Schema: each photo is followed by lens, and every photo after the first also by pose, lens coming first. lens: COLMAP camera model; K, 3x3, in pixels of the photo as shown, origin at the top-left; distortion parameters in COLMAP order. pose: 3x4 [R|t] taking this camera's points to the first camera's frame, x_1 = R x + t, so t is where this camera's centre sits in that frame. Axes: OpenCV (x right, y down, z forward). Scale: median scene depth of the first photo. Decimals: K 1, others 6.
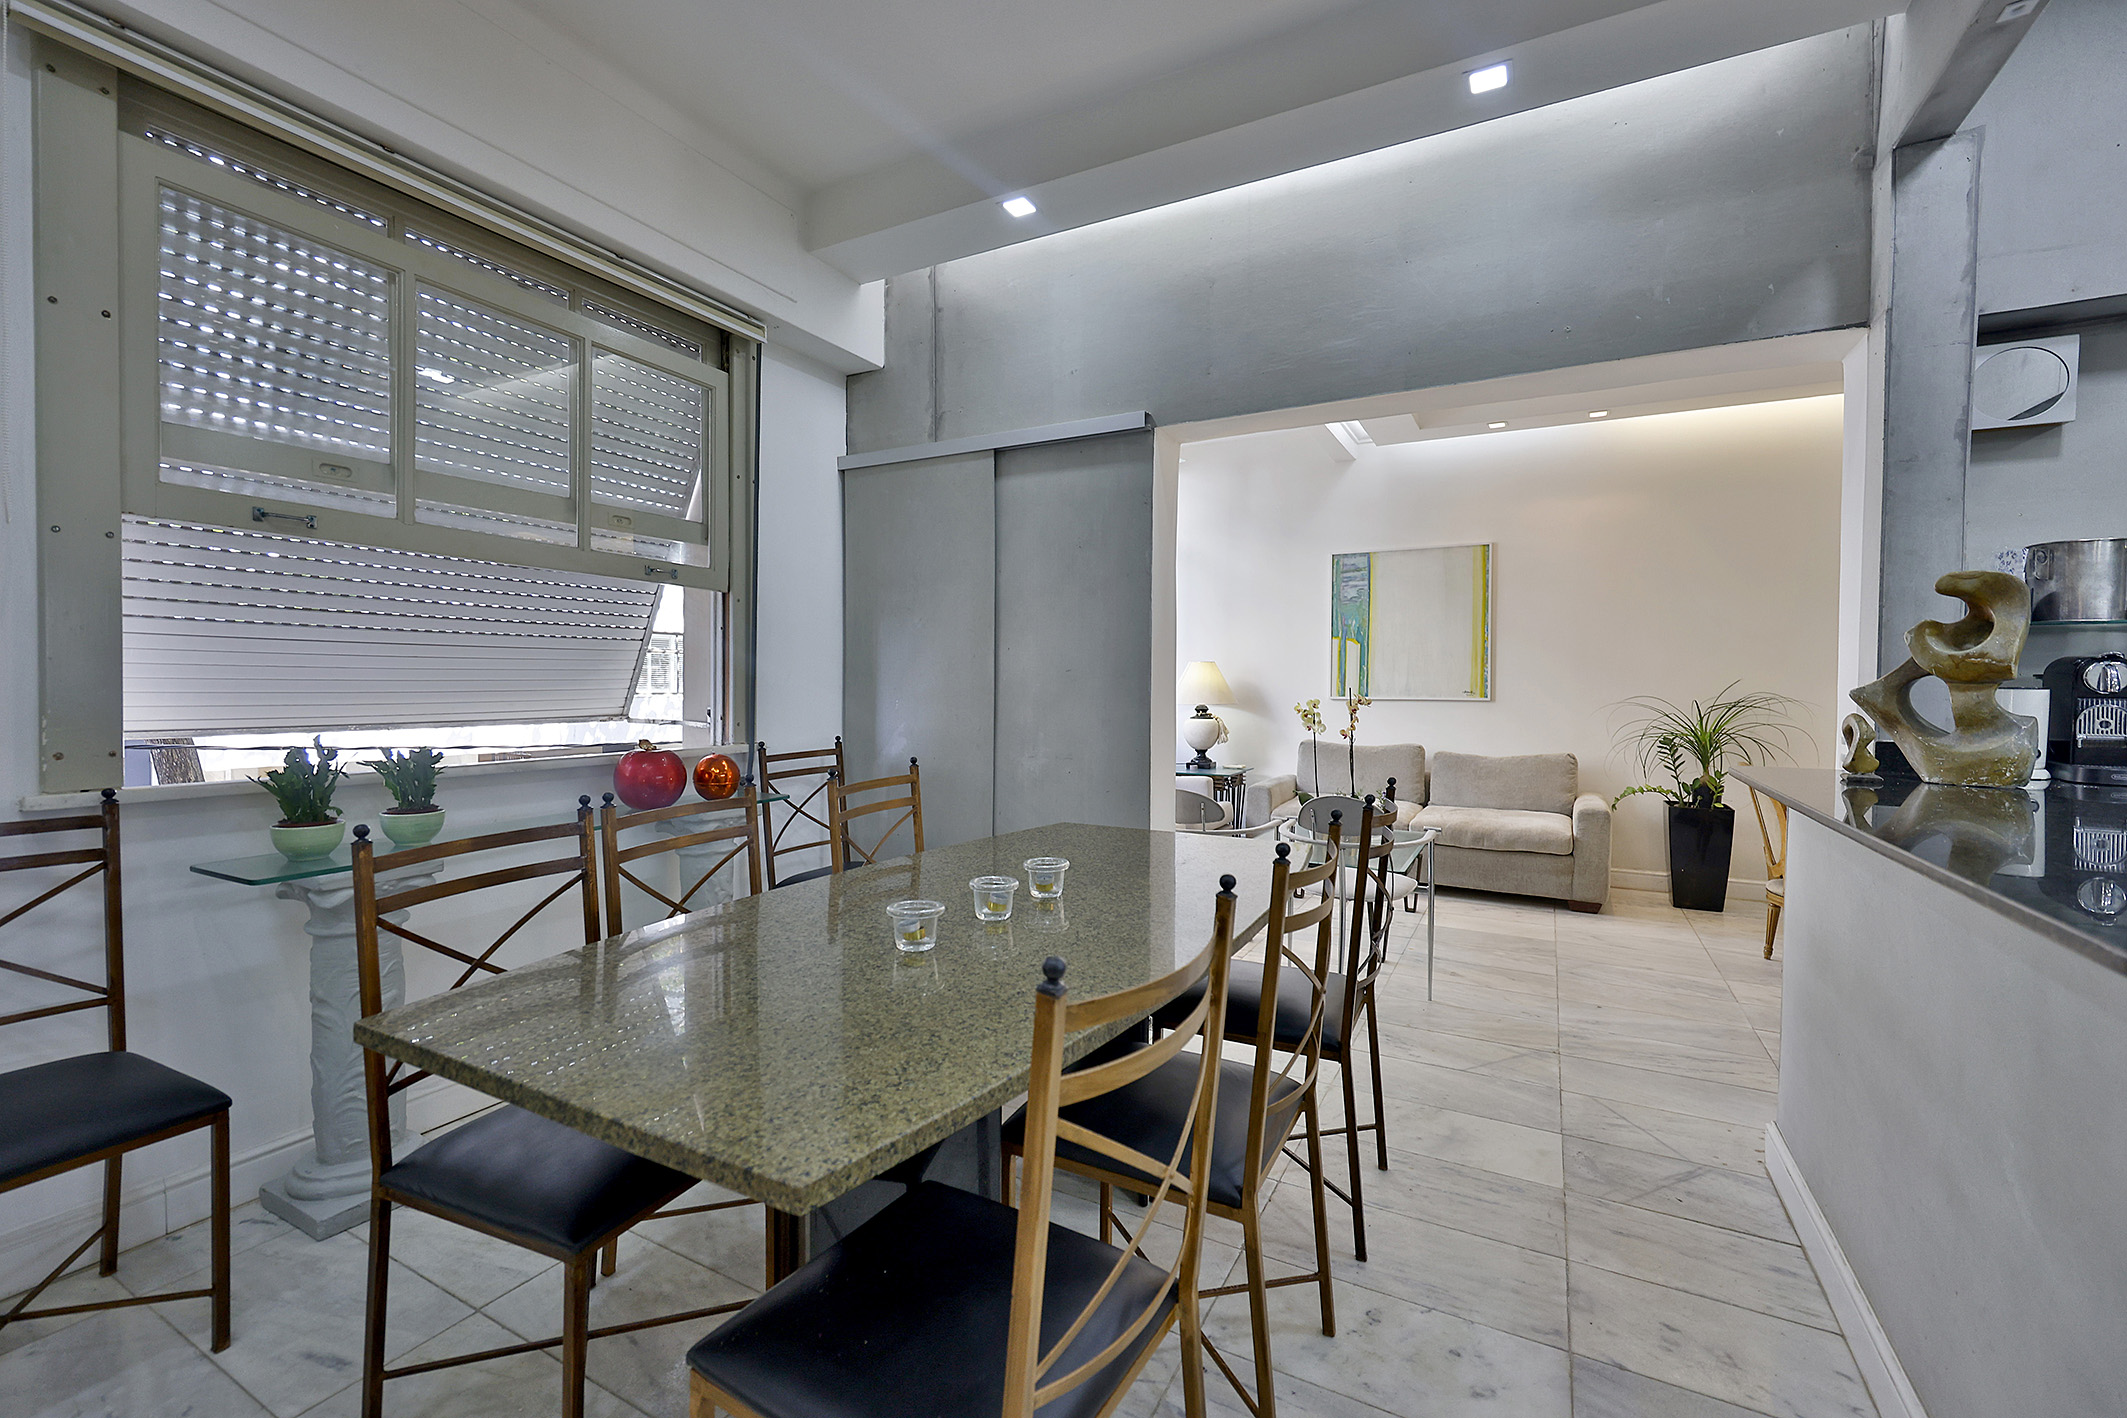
lens RADIAL K [[894.8, 0, 1056.0], [0, 894.8, 697.6], [0, 0, 1]] dist [-0.001209, -0.000020]
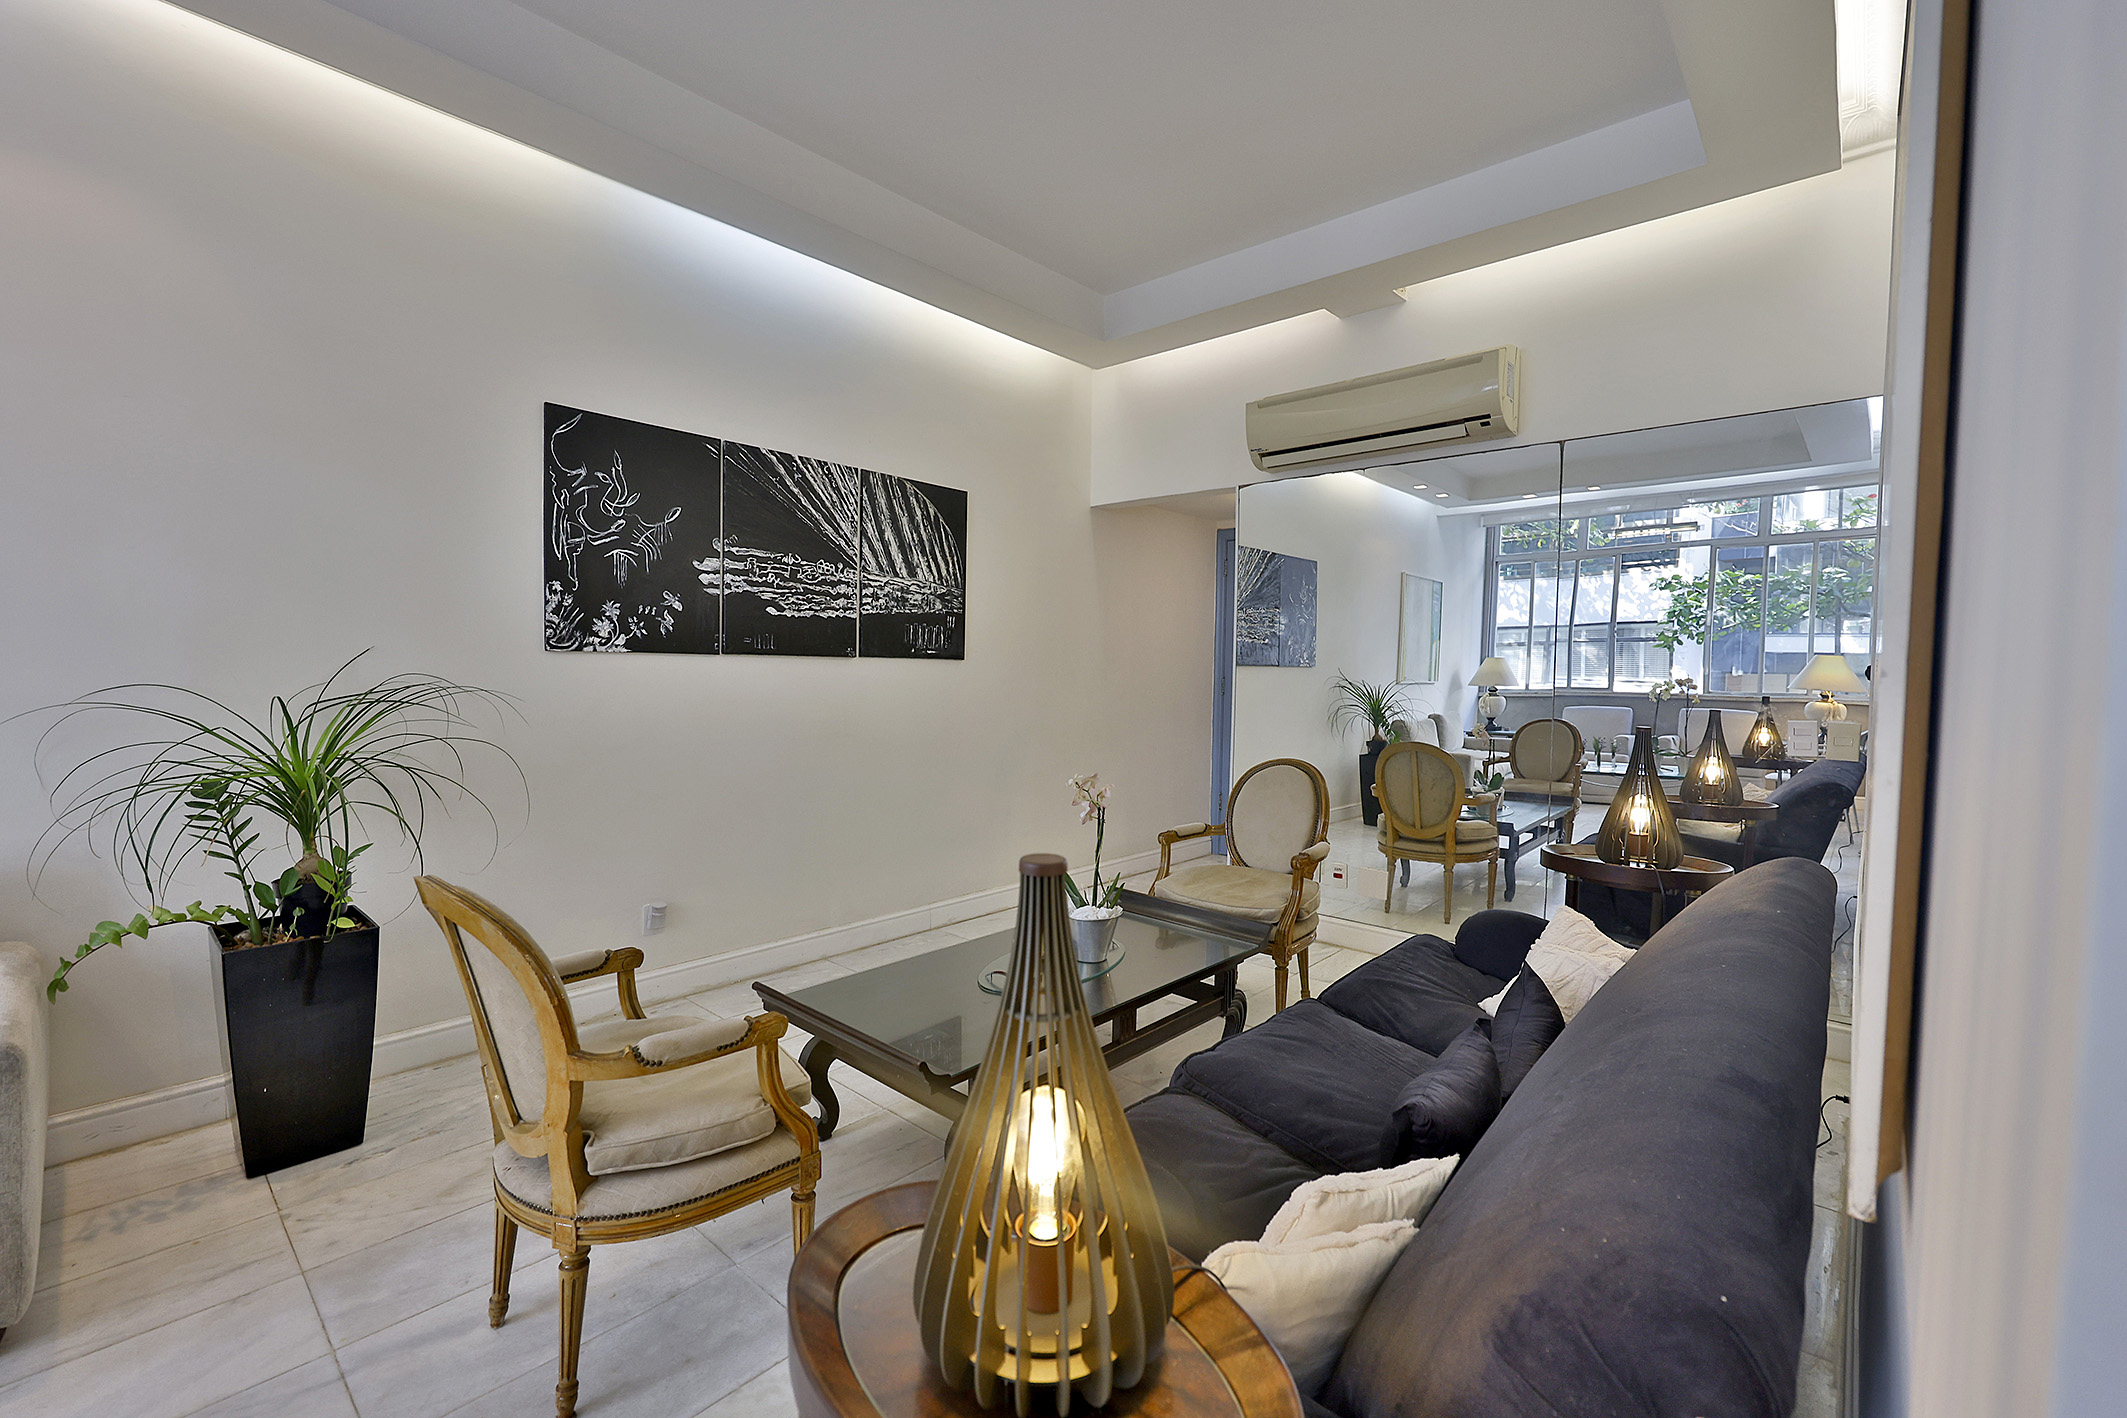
lens RADIAL K [[896.0, 0, 1057.4], [0, 896.0, 705.7], [0, 0, 1]] dist [-0.002616, -0.000105]
pose [[0.226811, -0.049492, 0.972680, 0.599543], [0.002818, 0.998737, 0.050161, -0.019610], [-0.973935, -0.008636, 0.226664, 0.844941]]
